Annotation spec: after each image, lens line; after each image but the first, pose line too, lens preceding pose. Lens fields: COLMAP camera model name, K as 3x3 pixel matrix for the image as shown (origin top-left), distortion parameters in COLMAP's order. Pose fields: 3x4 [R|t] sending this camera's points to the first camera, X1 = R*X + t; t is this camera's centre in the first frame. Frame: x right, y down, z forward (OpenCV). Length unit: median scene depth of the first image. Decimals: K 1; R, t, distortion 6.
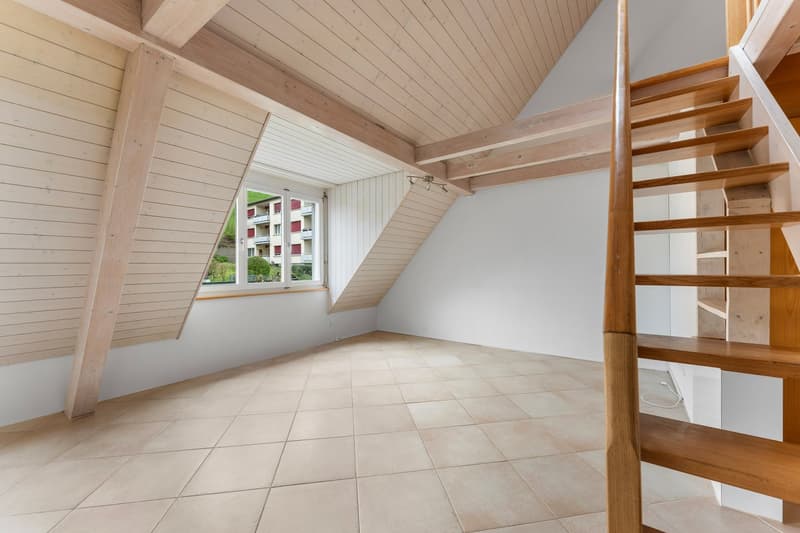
lens RADIAL K [[320.1, 0, 400.6], [0, 320.1, 265.8], [0, 0, 1]] dist [-0.003932, -0.000429]
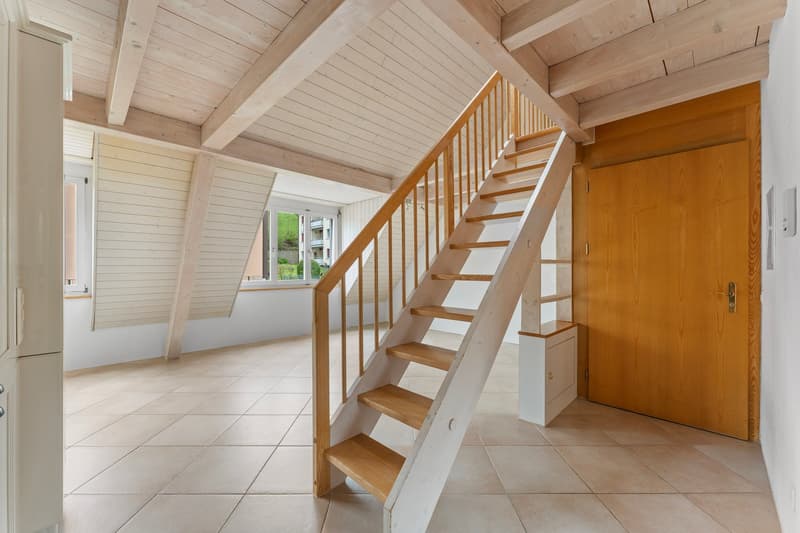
lens RADIAL K [[320.1, 0, 400.3], [0, 320.1, 268.4], [0, 0, 1]] dist [-0.003932, -0.000429]
pose [[0.986927, 0.004407, -0.161108, 0.381040], [-0.004000, 0.999988, 0.002850, -0.004532], [0.161119, -0.002168, 0.986933, -0.394785]]
